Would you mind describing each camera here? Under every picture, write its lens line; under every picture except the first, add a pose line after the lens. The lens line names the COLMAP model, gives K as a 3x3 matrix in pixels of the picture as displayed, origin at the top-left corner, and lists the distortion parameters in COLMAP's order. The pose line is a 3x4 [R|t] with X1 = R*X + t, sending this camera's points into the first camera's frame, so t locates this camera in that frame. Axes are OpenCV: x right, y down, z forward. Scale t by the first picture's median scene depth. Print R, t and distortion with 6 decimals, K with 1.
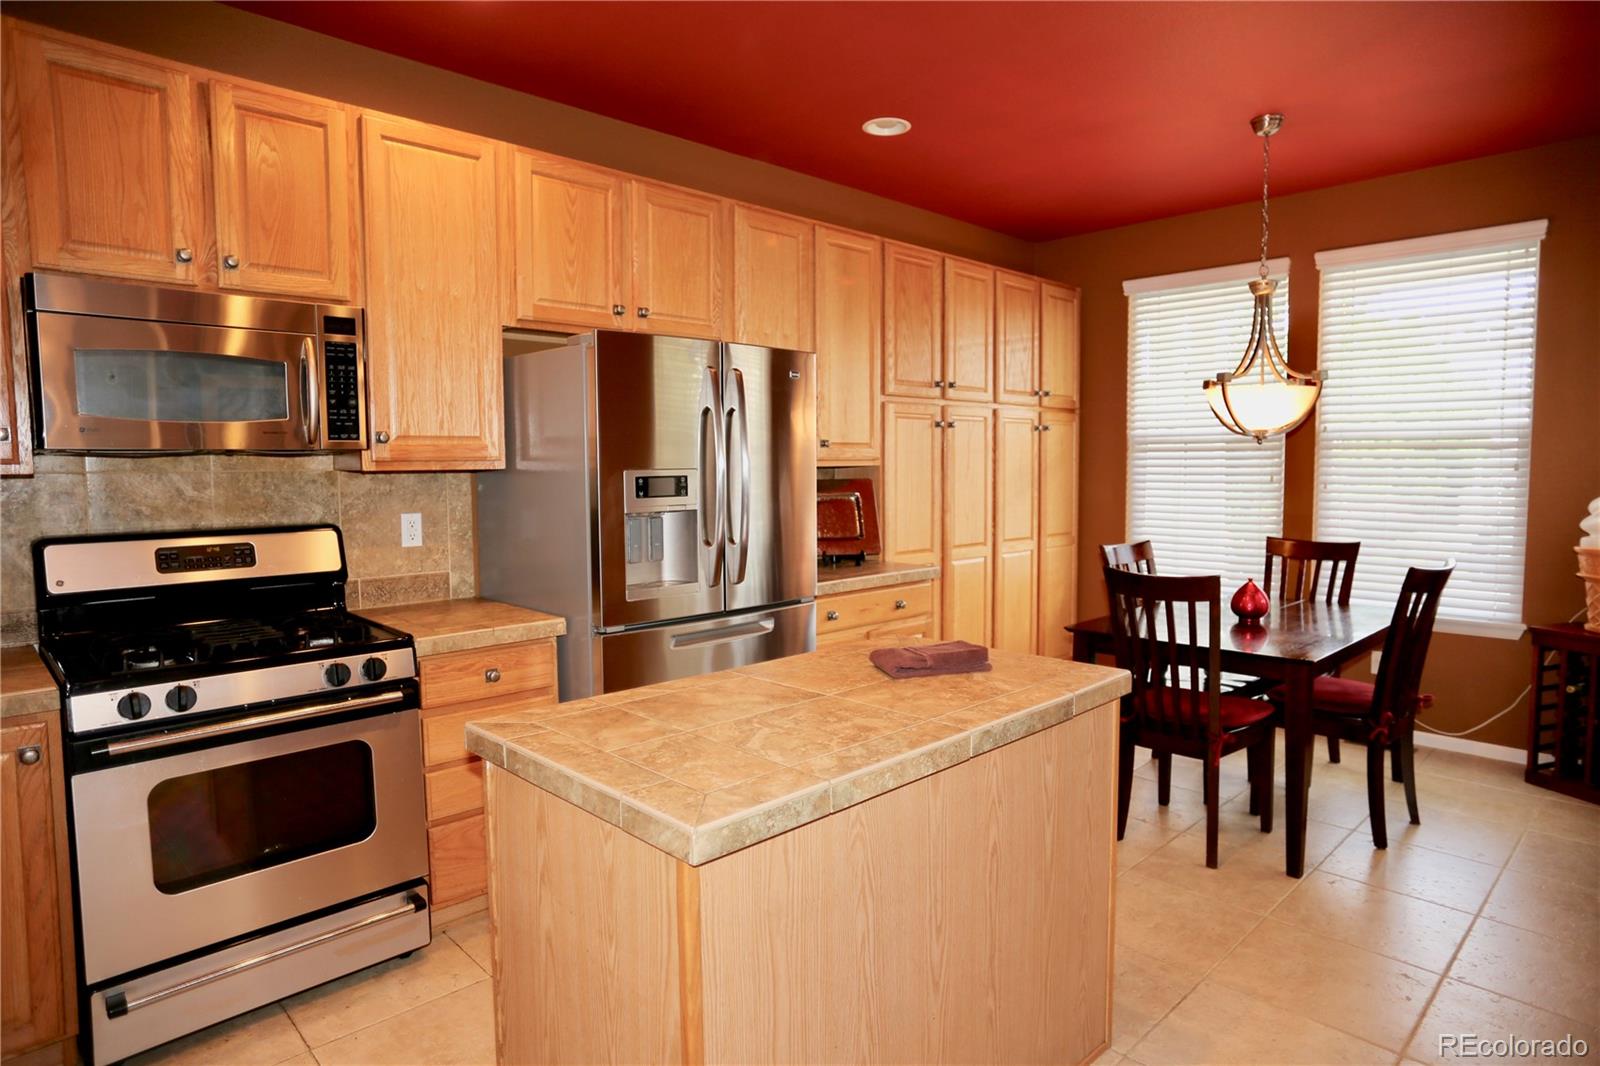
lens RADIAL K [[916.4, 0, 805.0], [0, 916.4, 523.1], [0, 0, 1]] dist [-0.064783, 0.046308]
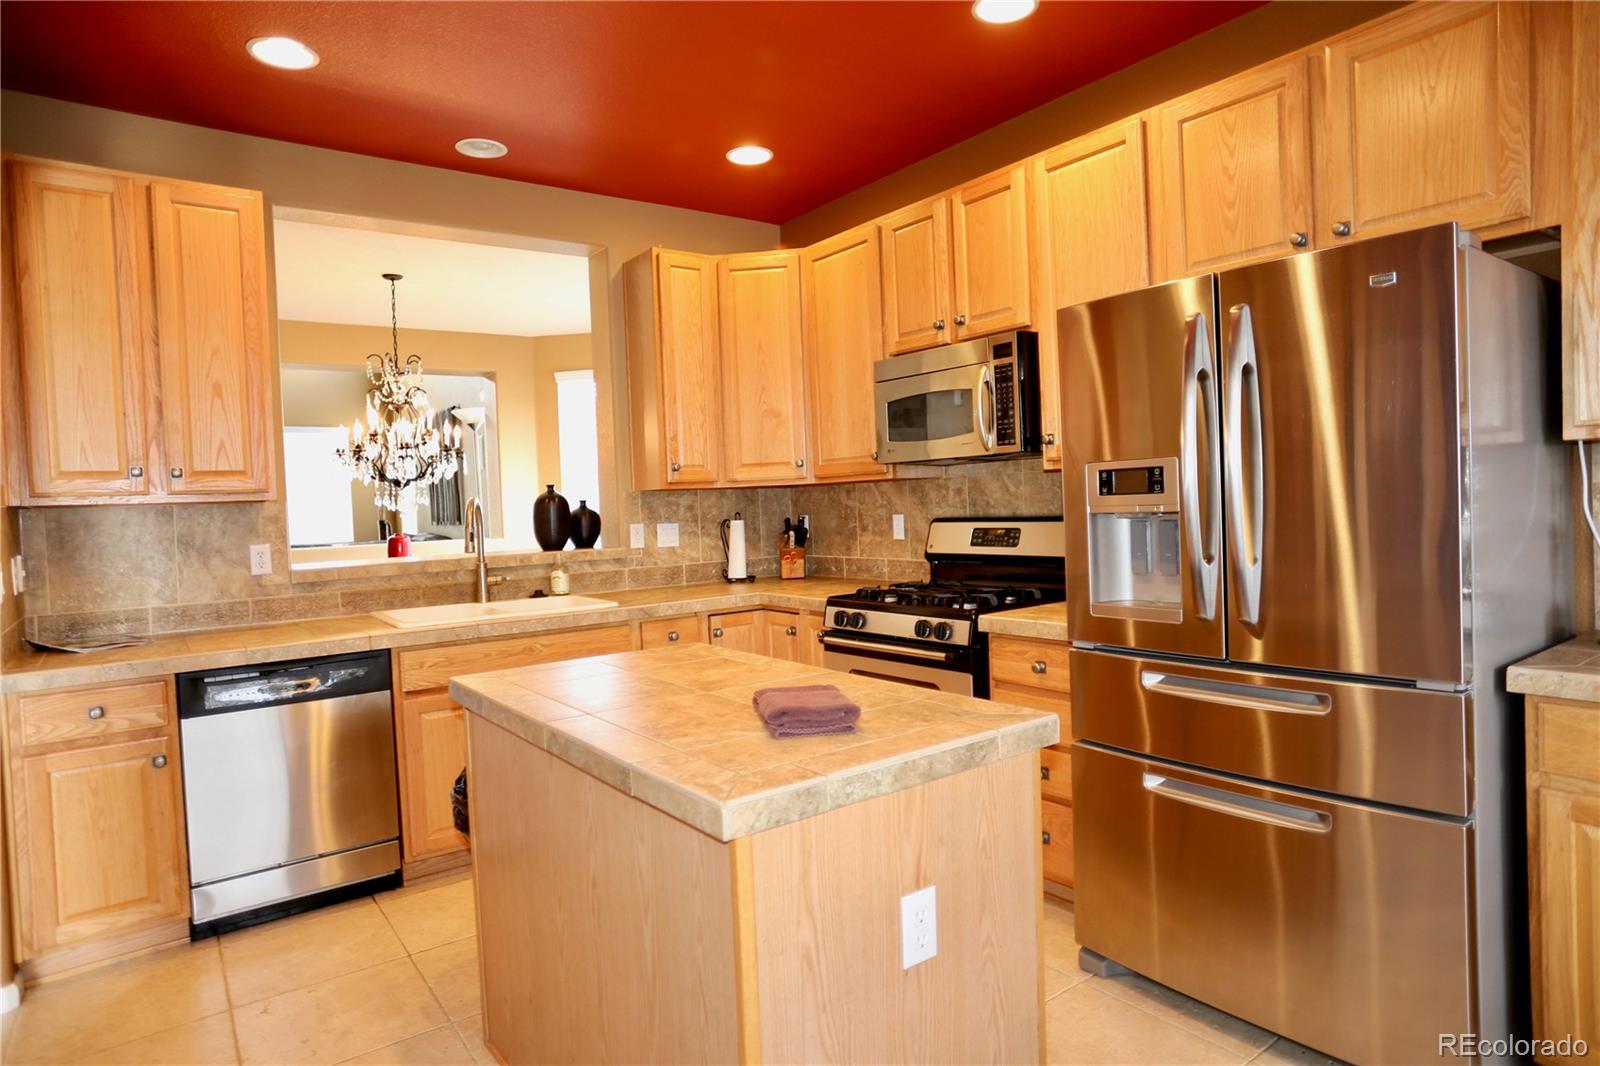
lens RADIAL K [[916.4, 0, 805.0], [0, 916.4, 523.1], [0, 0, 1]] dist [-0.064783, 0.046308]
pose [[-0.121267, 0.036362, -0.991954, 0.702308], [-0.025867, 0.998874, 0.039778, -0.028962], [0.992283, 0.030482, -0.120190, 0.854151]]
